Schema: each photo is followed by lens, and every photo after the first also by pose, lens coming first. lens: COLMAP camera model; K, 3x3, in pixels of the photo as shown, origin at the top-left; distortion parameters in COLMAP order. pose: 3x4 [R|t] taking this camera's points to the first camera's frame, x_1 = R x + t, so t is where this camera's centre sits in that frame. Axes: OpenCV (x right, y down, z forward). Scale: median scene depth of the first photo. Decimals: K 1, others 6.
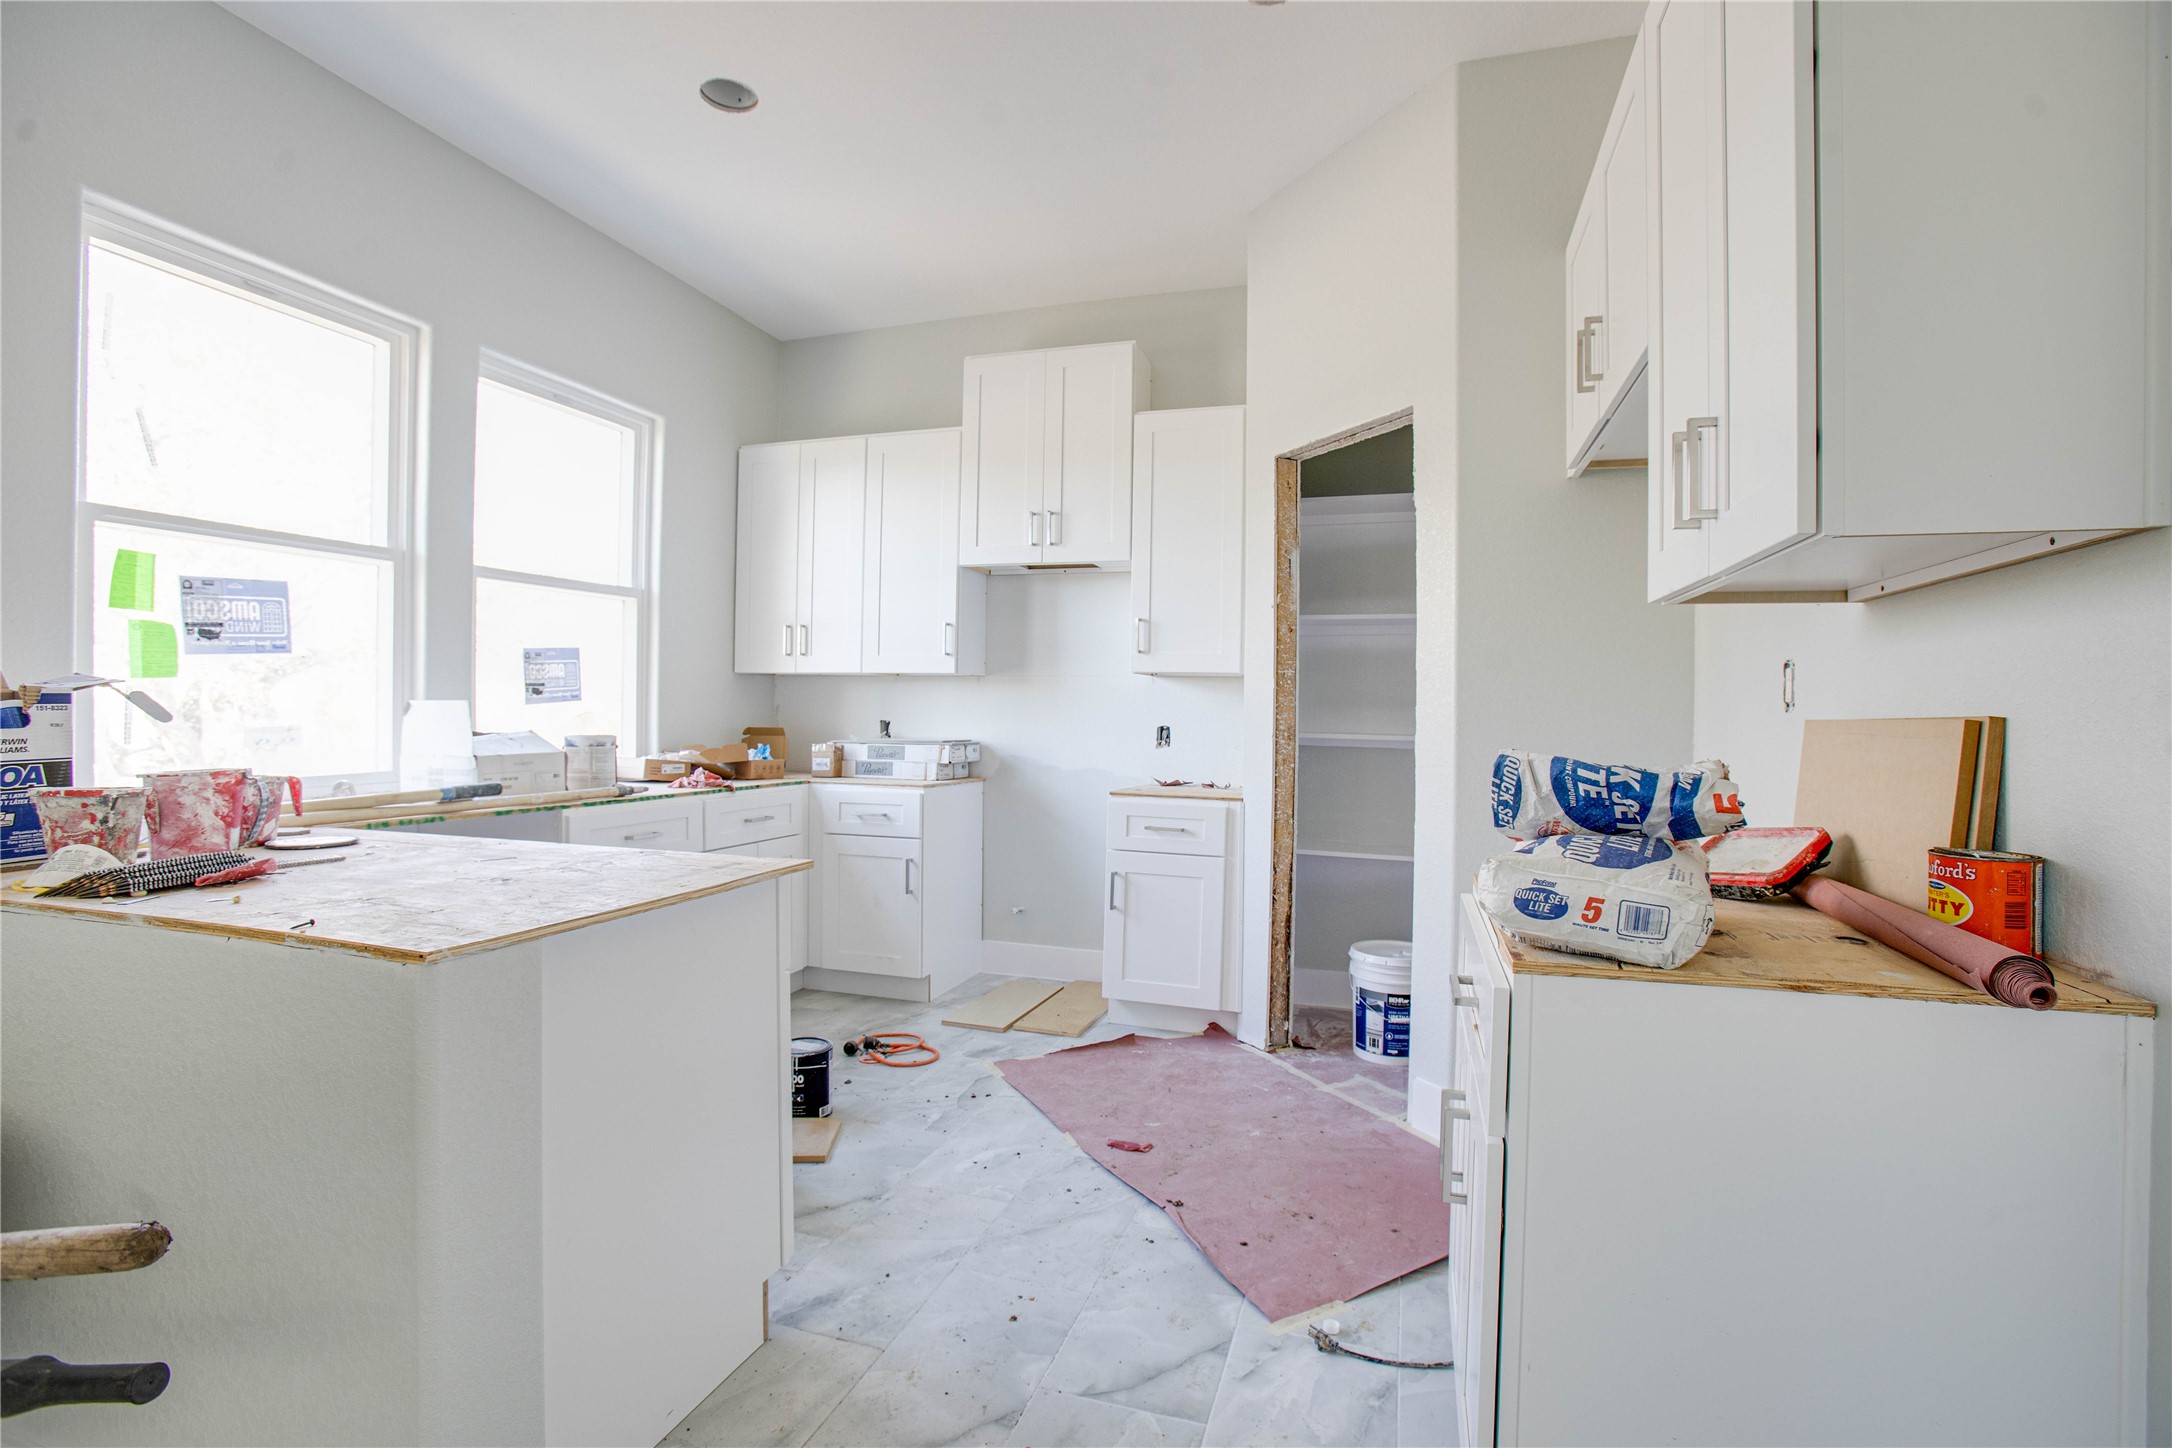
lens RADIAL K [[980.5, 0, 1086.0], [0, 980.5, 724.0], [0, 0, 1]] dist [-0.081071, 0.037040]
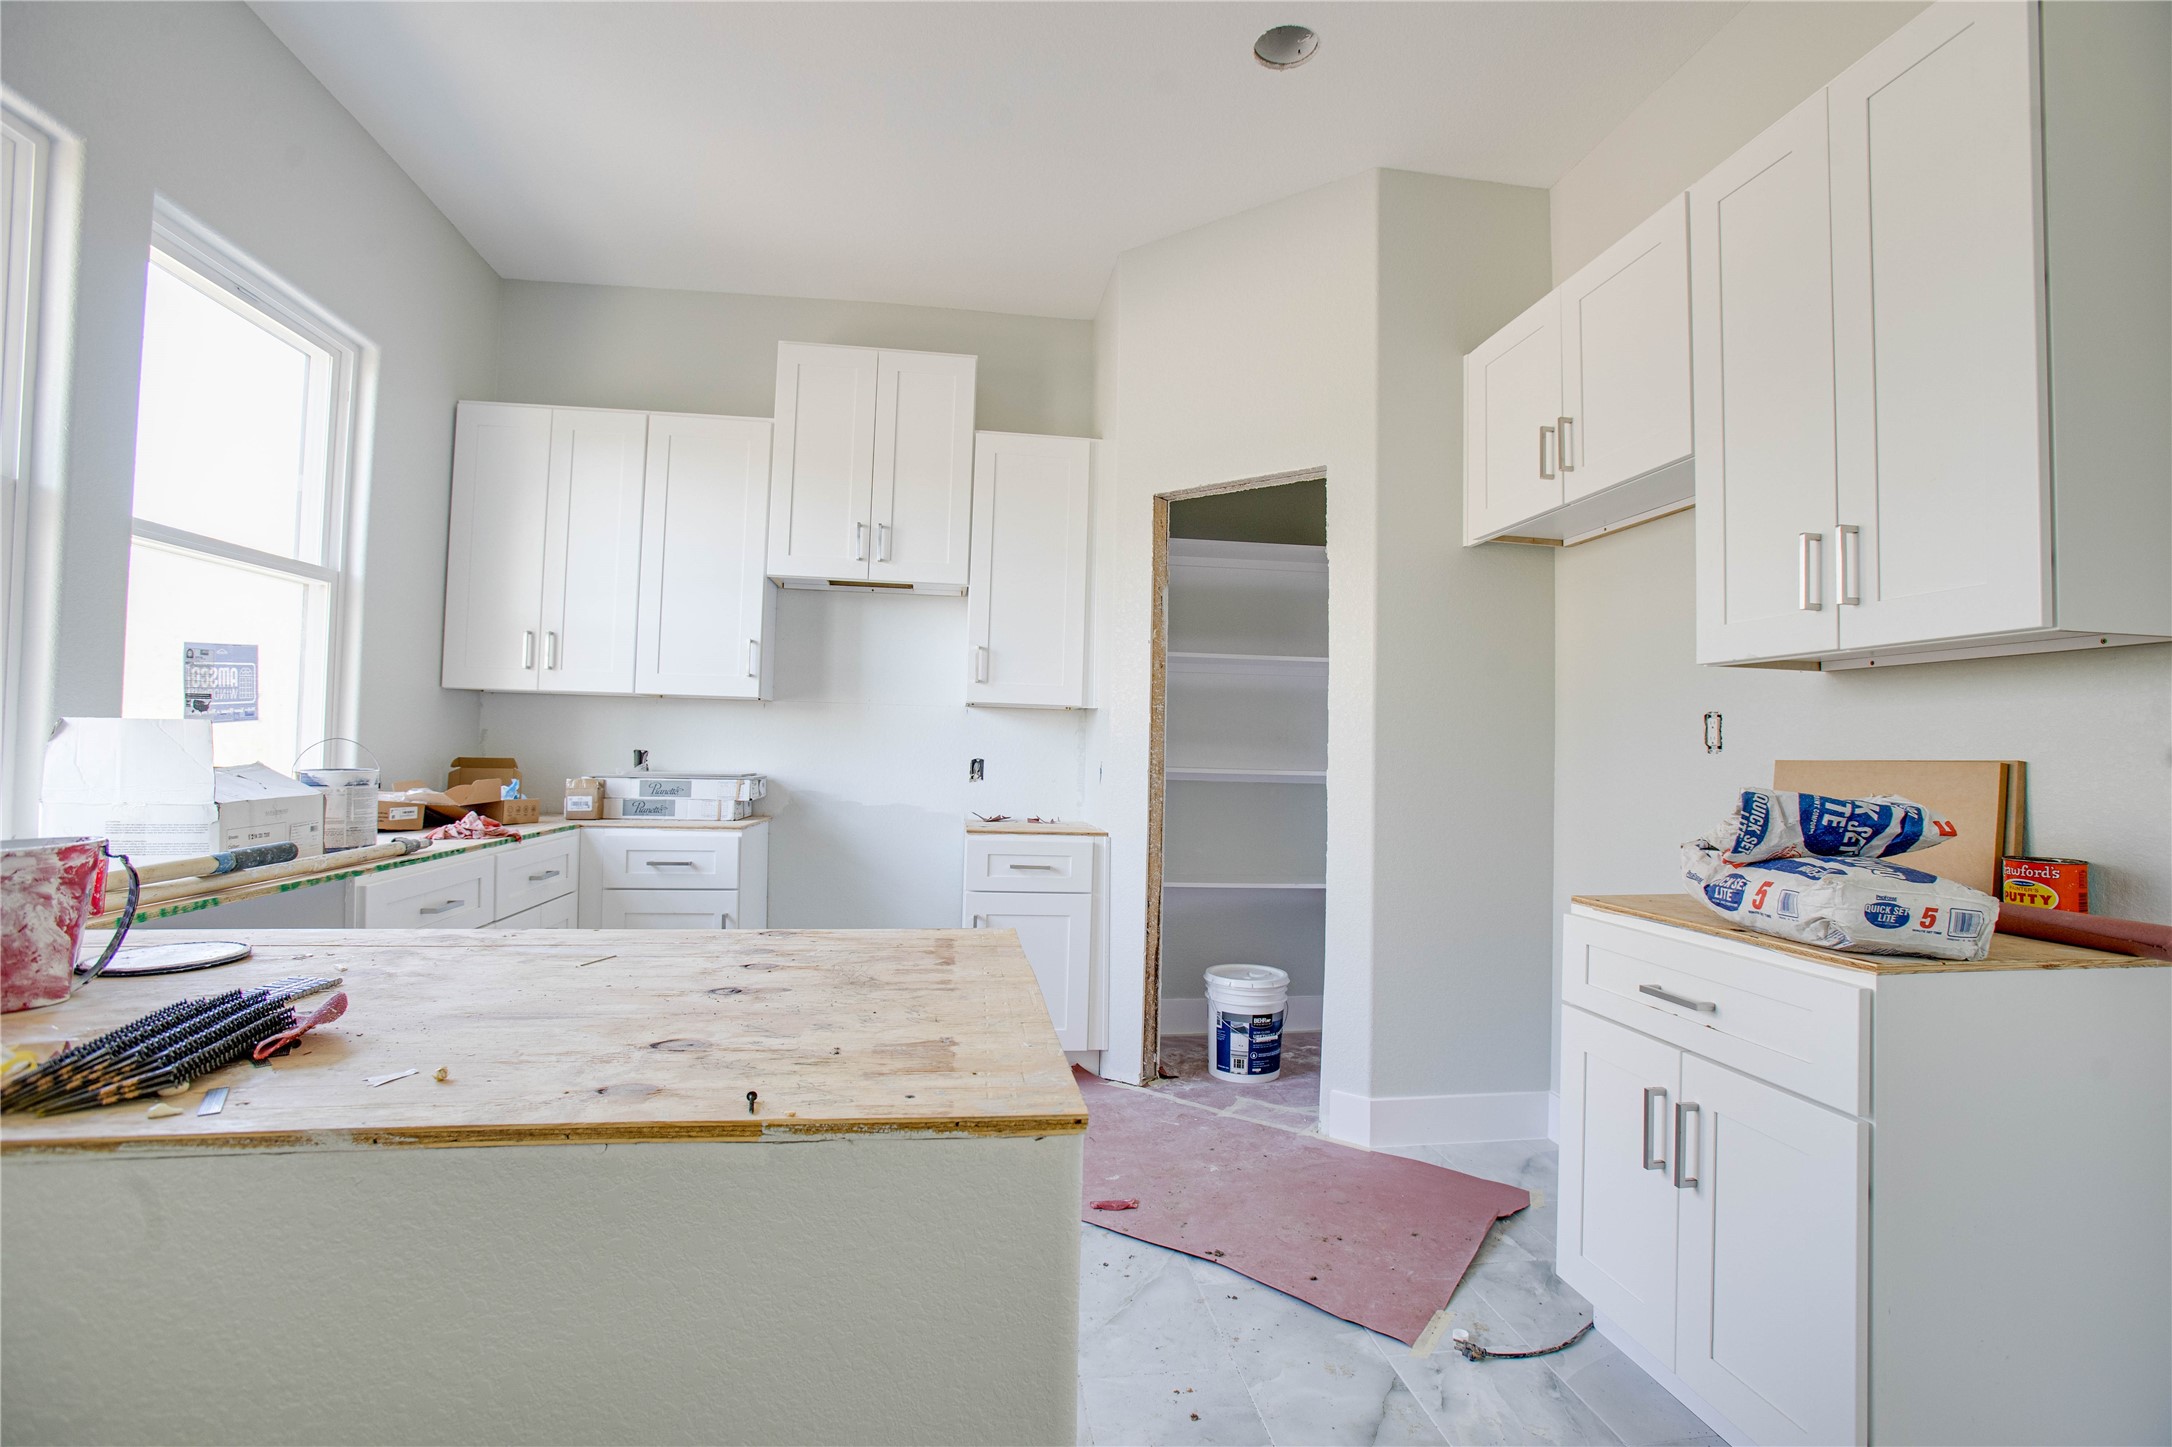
lens RADIAL K [[980.5, 0, 1086.0], [0, 980.5, 723.5], [0, 0, 1]] dist [-0.081071, 0.037040]
pose [[0.899893, 0.018937, 0.435700, -0.307446], [-0.005940, 0.999496, -0.031172, -0.004049], [-0.436071, 0.025464, 0.899552, 0.116943]]
